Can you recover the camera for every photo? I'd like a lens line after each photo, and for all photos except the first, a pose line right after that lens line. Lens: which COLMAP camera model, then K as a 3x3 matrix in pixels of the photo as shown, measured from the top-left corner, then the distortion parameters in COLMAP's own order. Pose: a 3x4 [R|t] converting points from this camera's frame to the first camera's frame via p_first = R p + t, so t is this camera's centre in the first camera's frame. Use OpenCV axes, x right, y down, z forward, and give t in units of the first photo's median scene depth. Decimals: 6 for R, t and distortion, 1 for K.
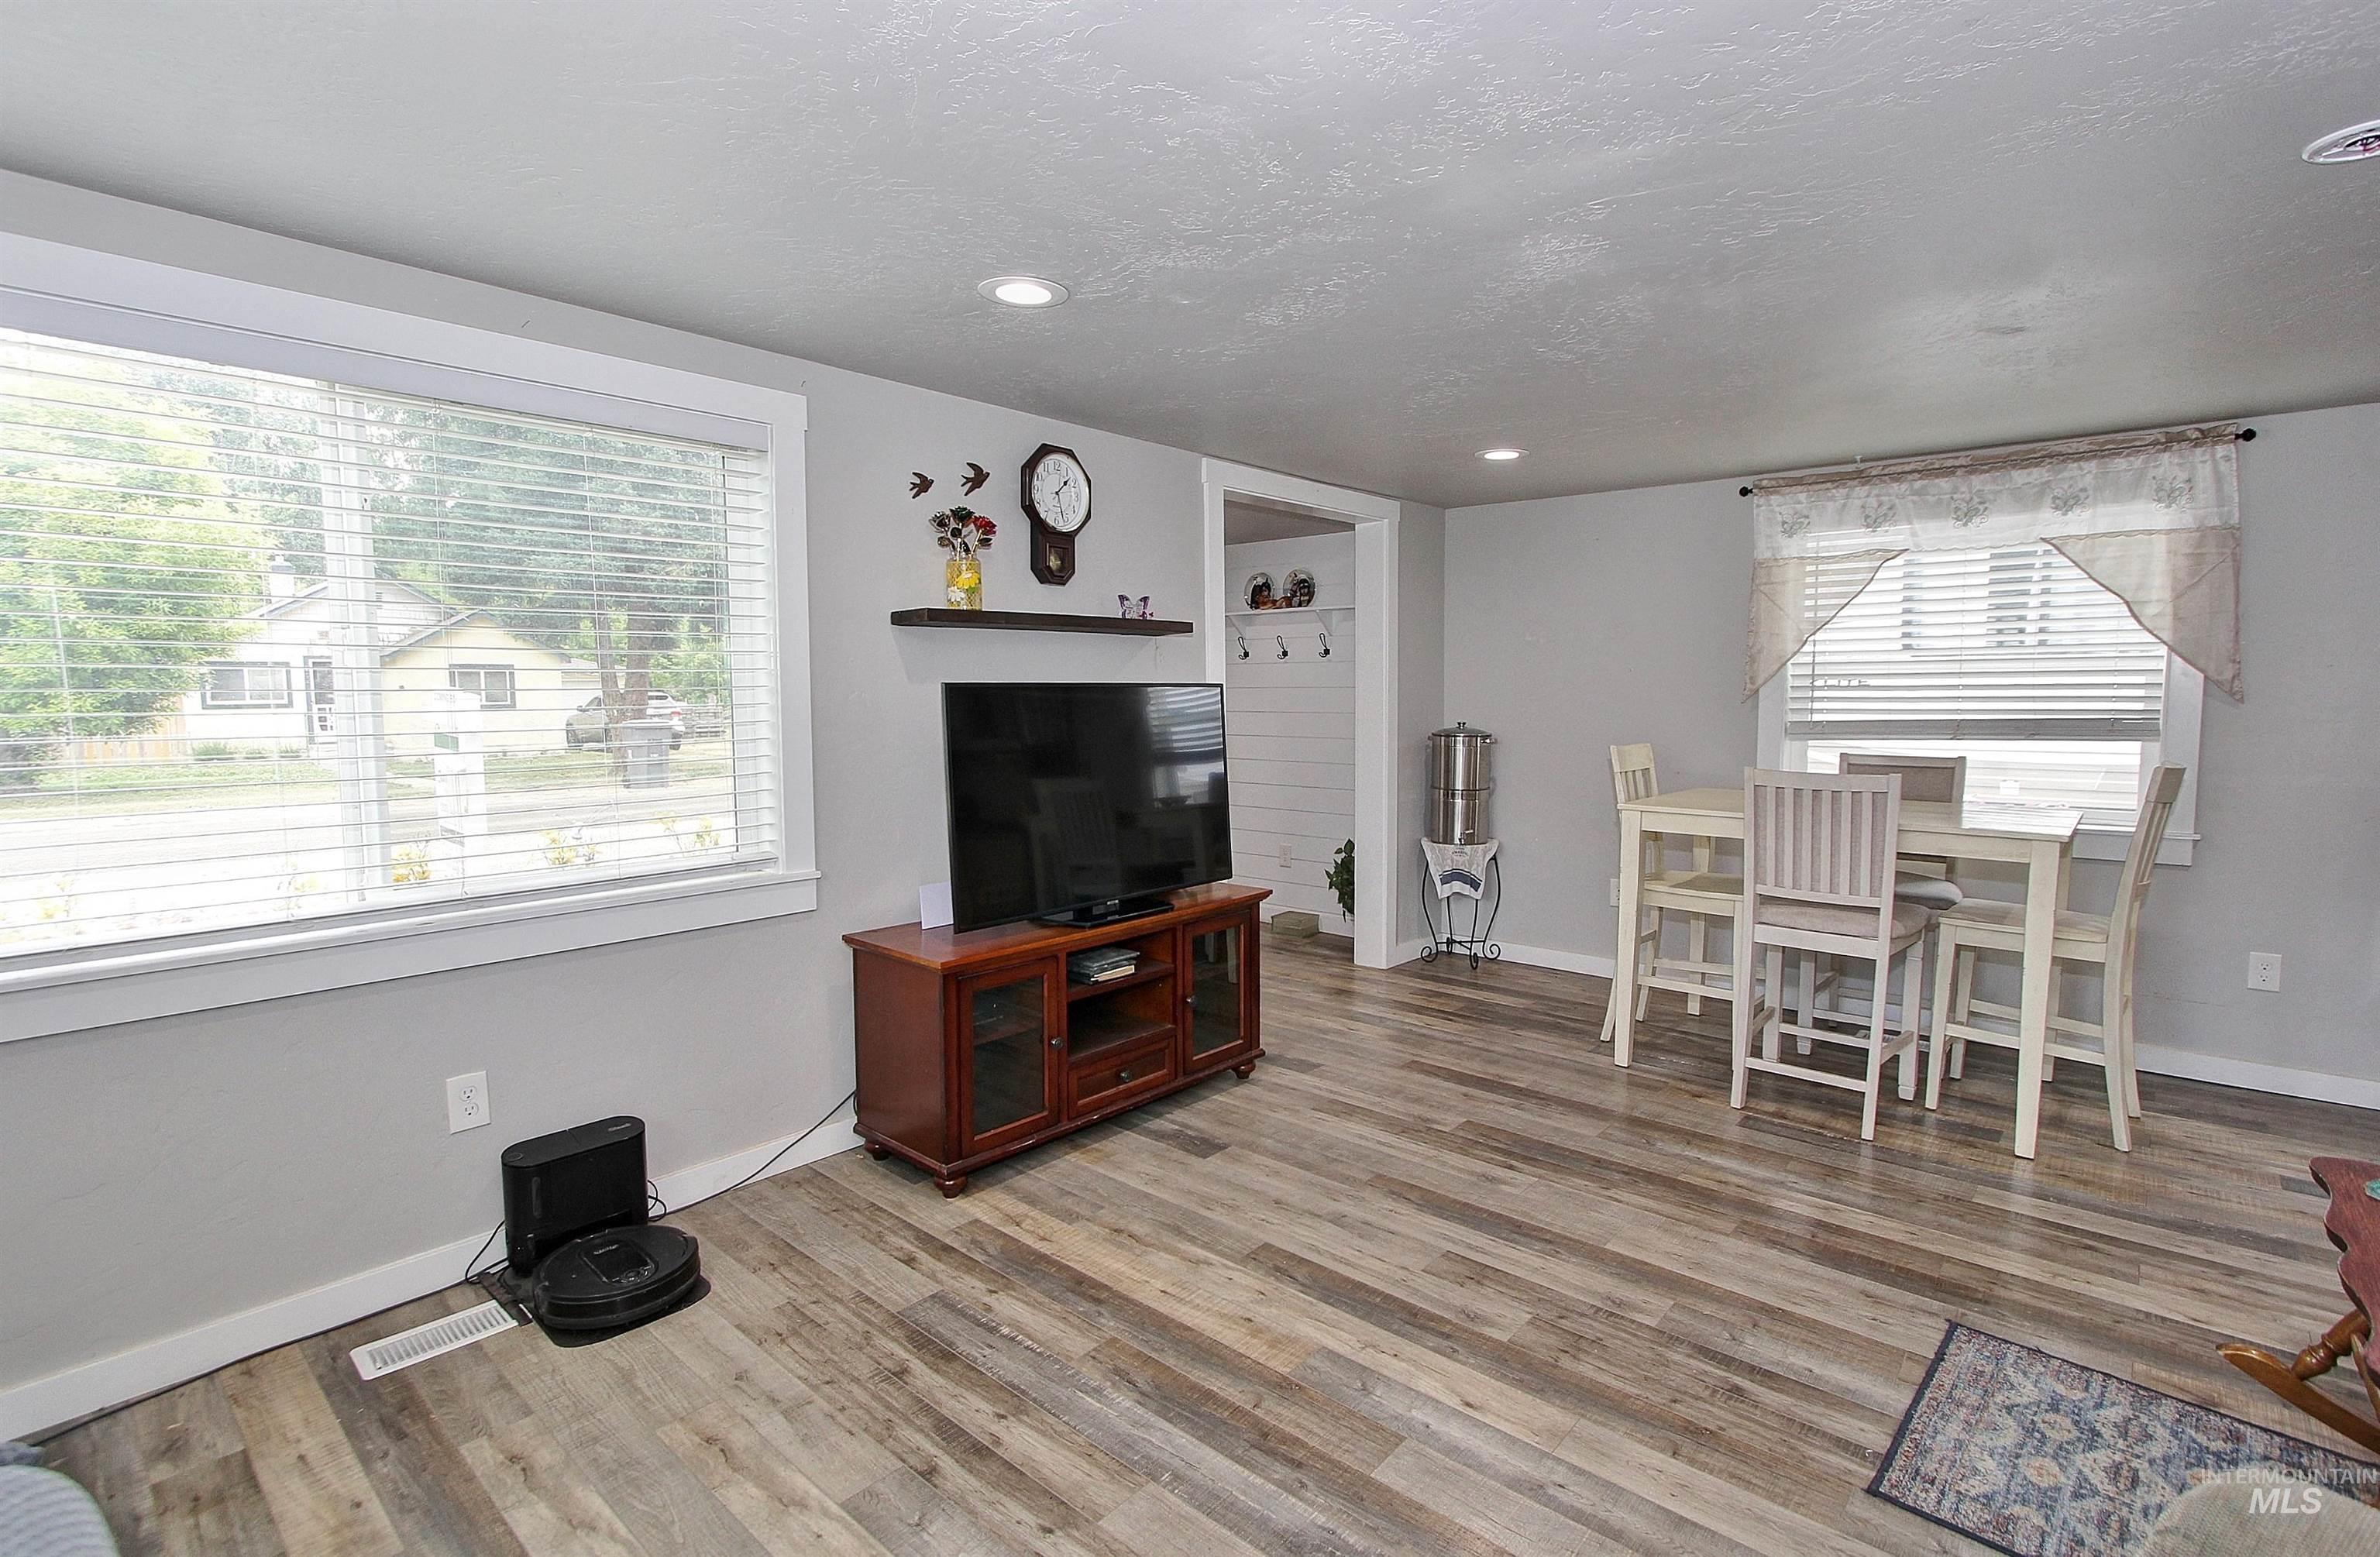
lens RADIAL K [[1113.3, 0, 1181.3], [0, 1113.3, 780.8], [0, 0, 1]] dist [-0.016923, 0.001512]
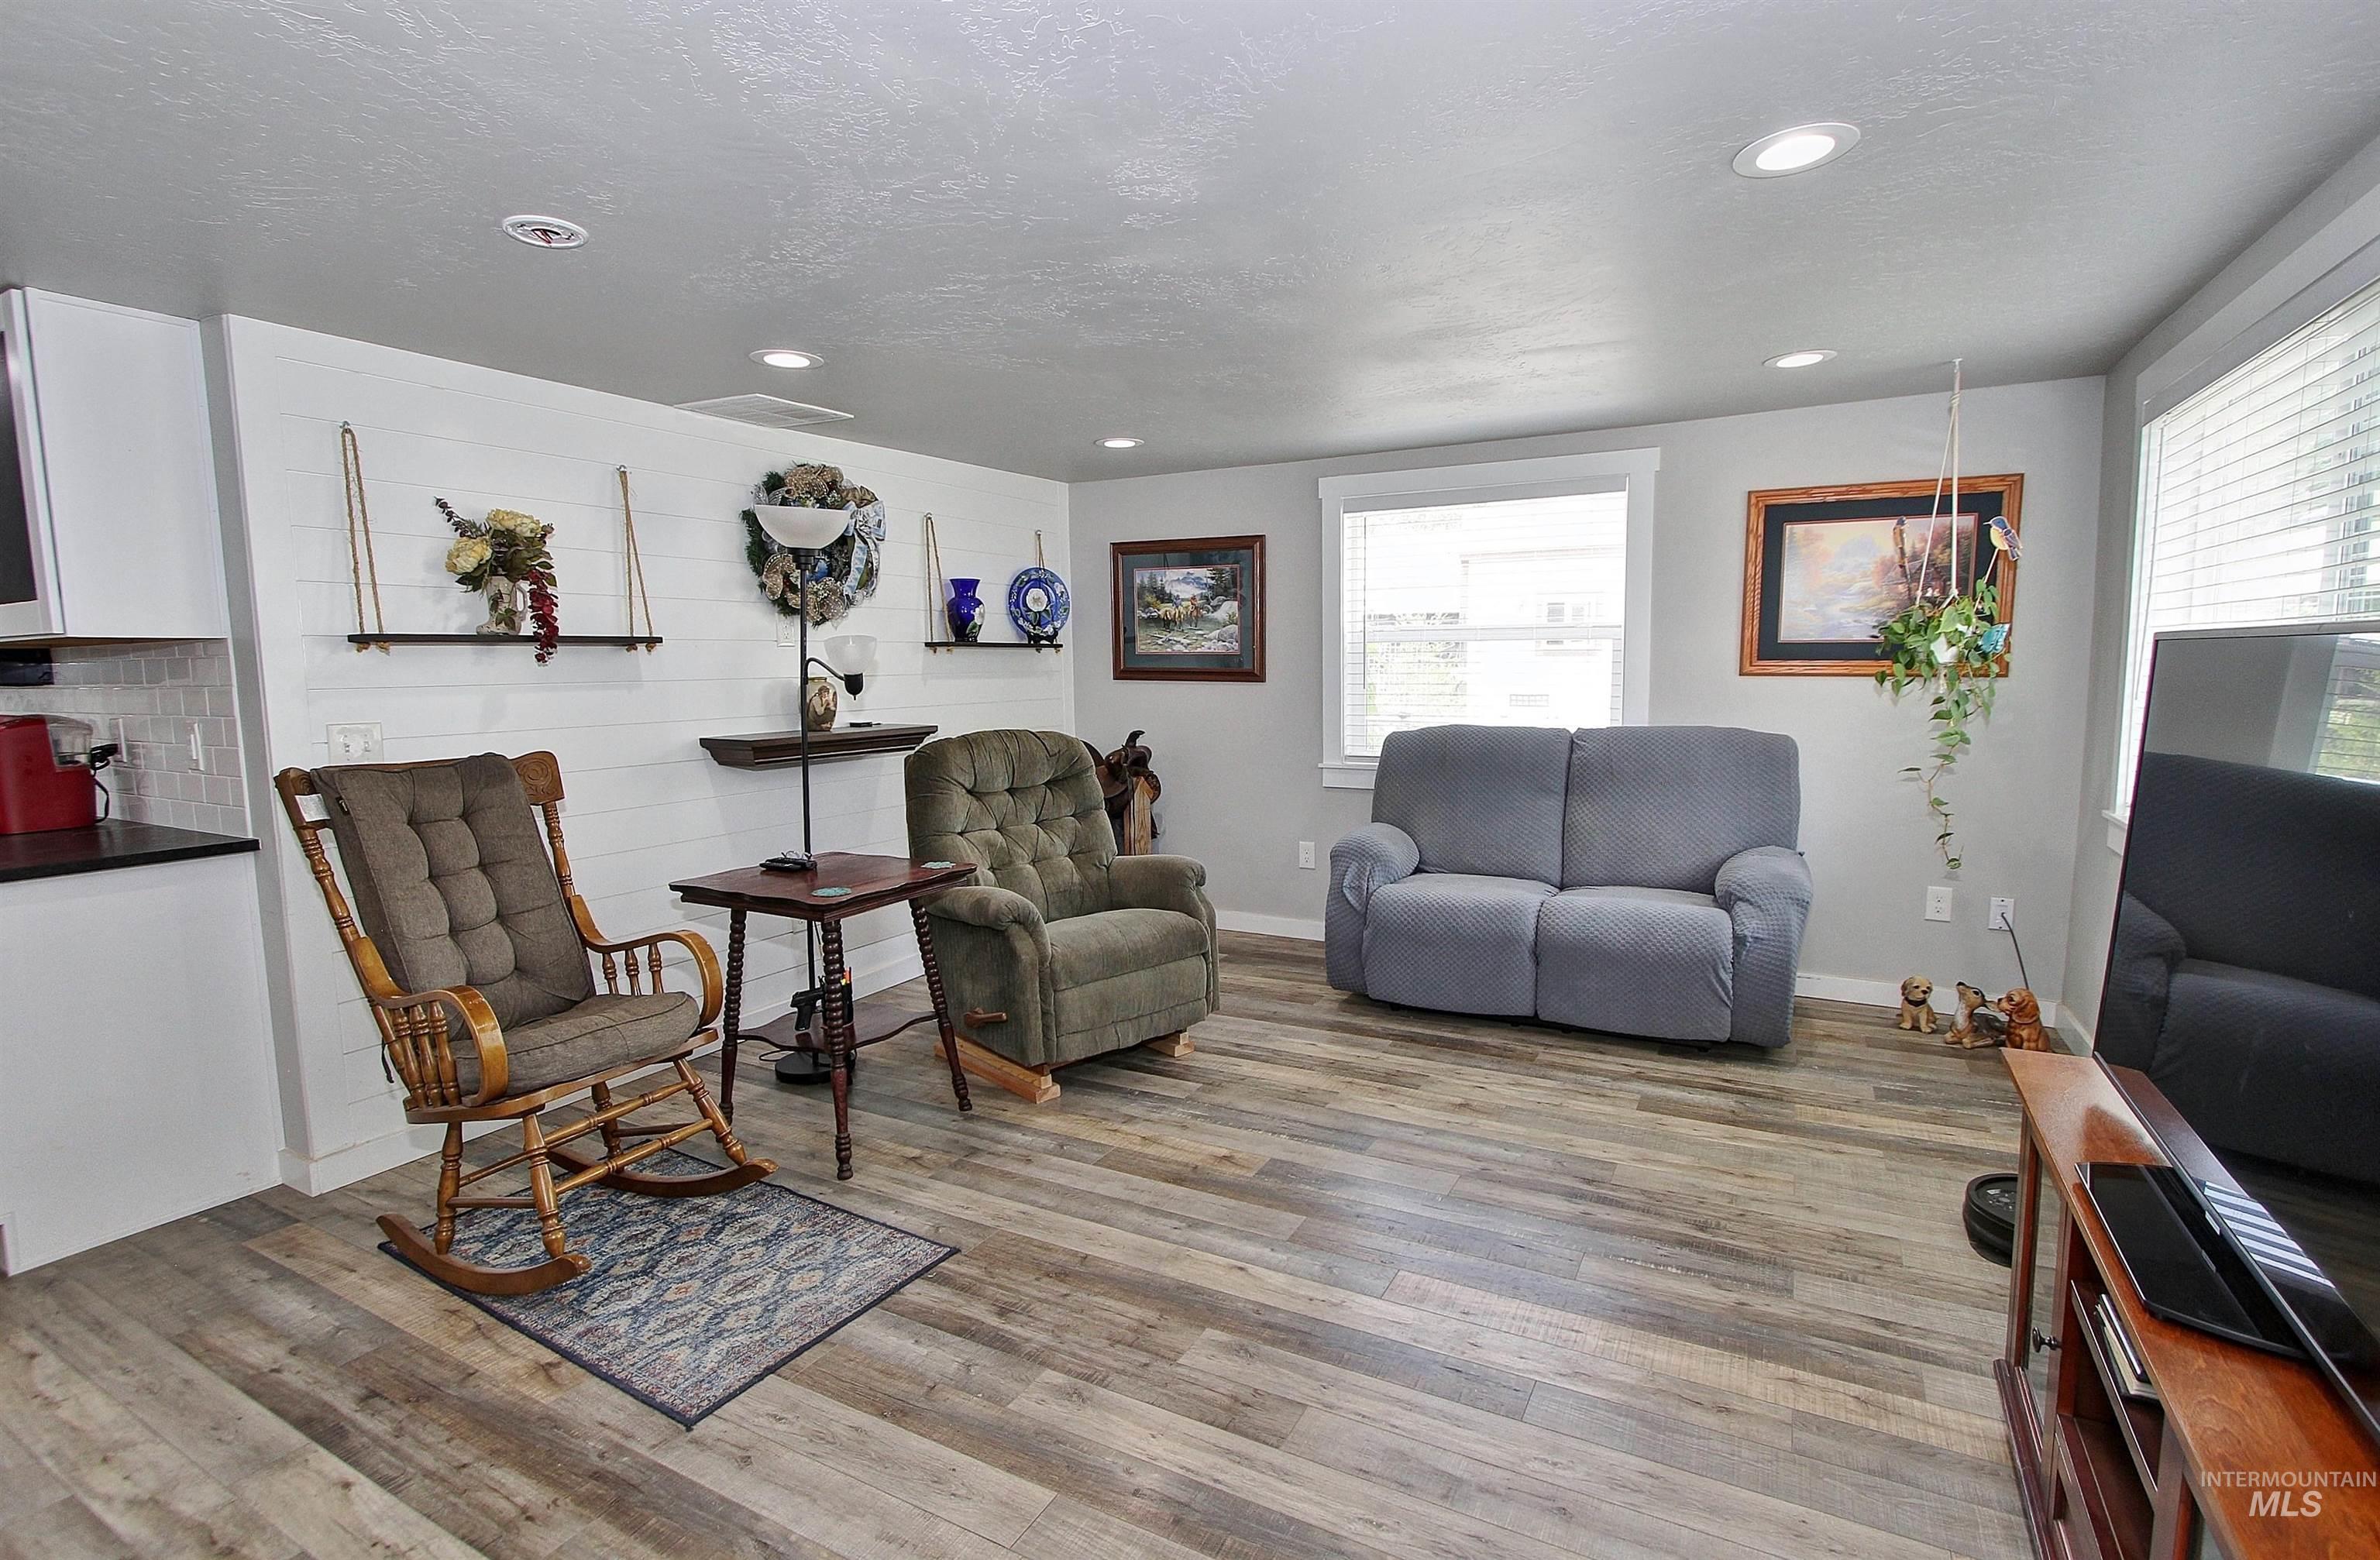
lens RADIAL K [[1113.2, 0, 1181.3], [0, 1113.2, 782.3], [0, 0, 1]] dist [-0.016923, 0.001512]
pose [[-0.974719, 0.044796, -0.218896, 0.356139], [0.002533, 0.981848, 0.189651, -0.107666], [0.223418, 0.184302, -0.957140, 1.291130]]
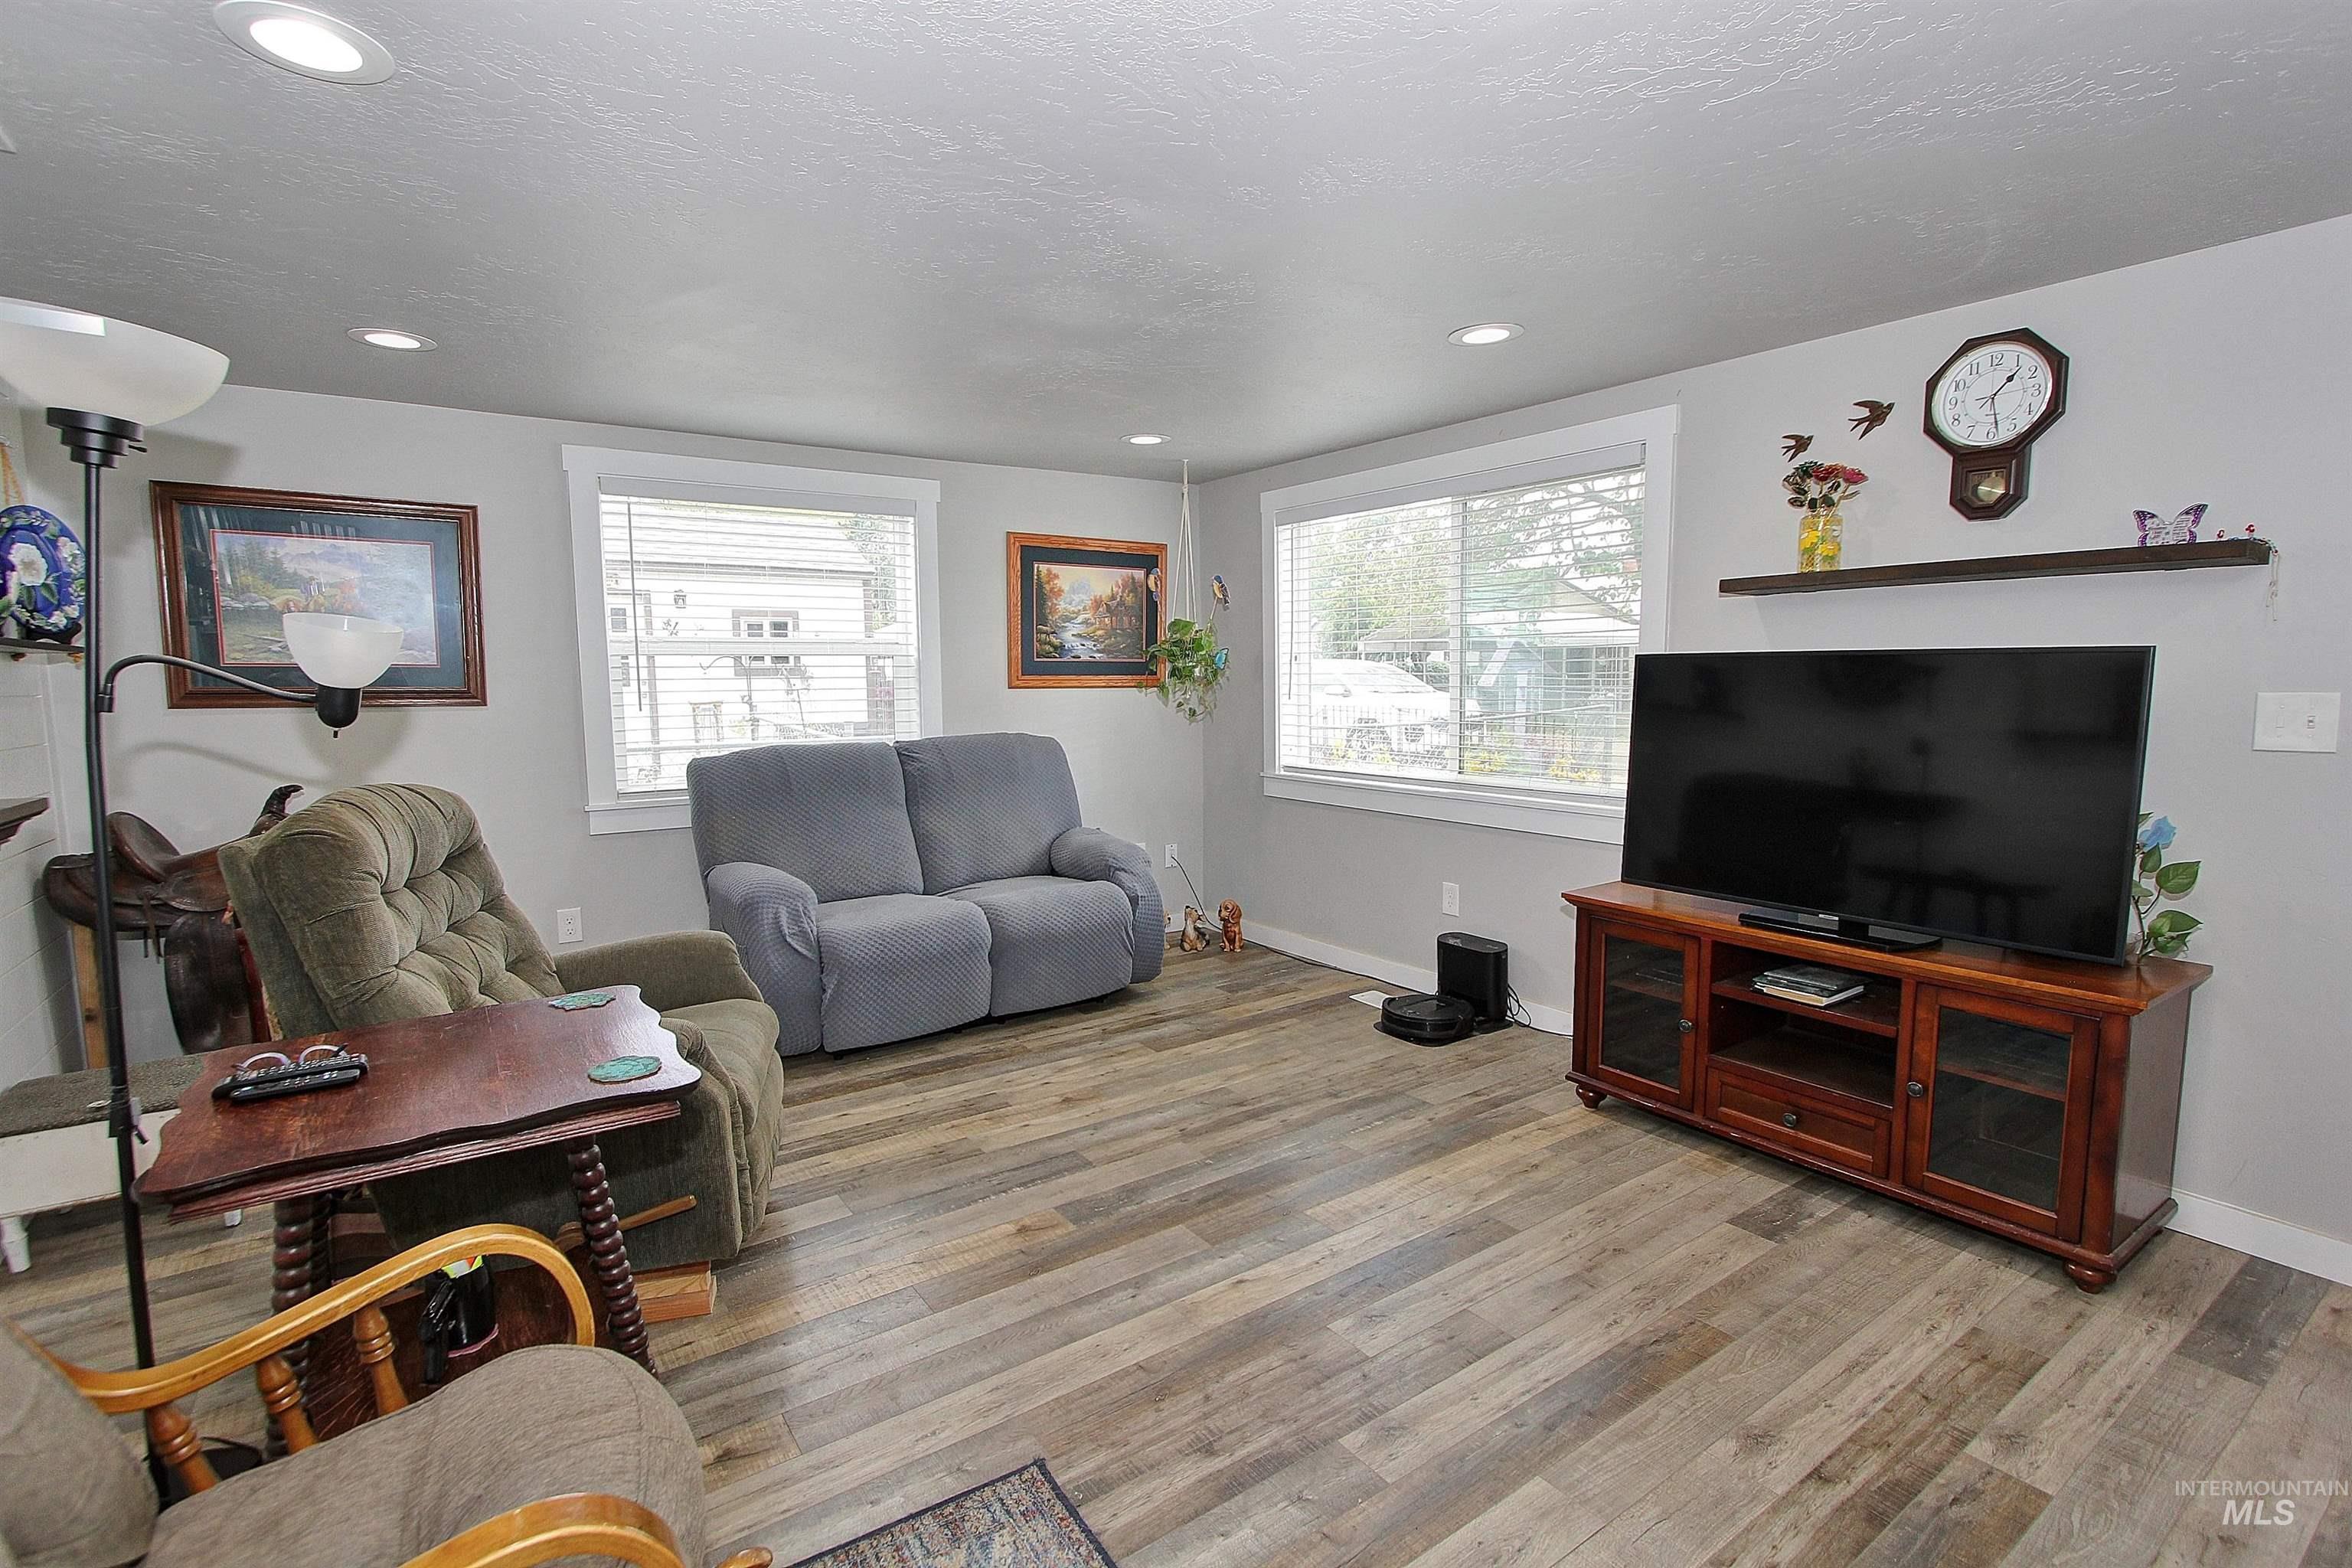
lens RADIAL K [[1098.7, 0, 1176.9], [0, 1098.7, 778.7], [0, 0, 1]] dist [-0.014513, 0.000365]
pose [[-0.228085, 0.104140, -0.968056, 0.850921], [-0.069477, 0.989988, 0.122869, -0.060410], [0.971159, 0.095282, -0.218566, 0.725726]]
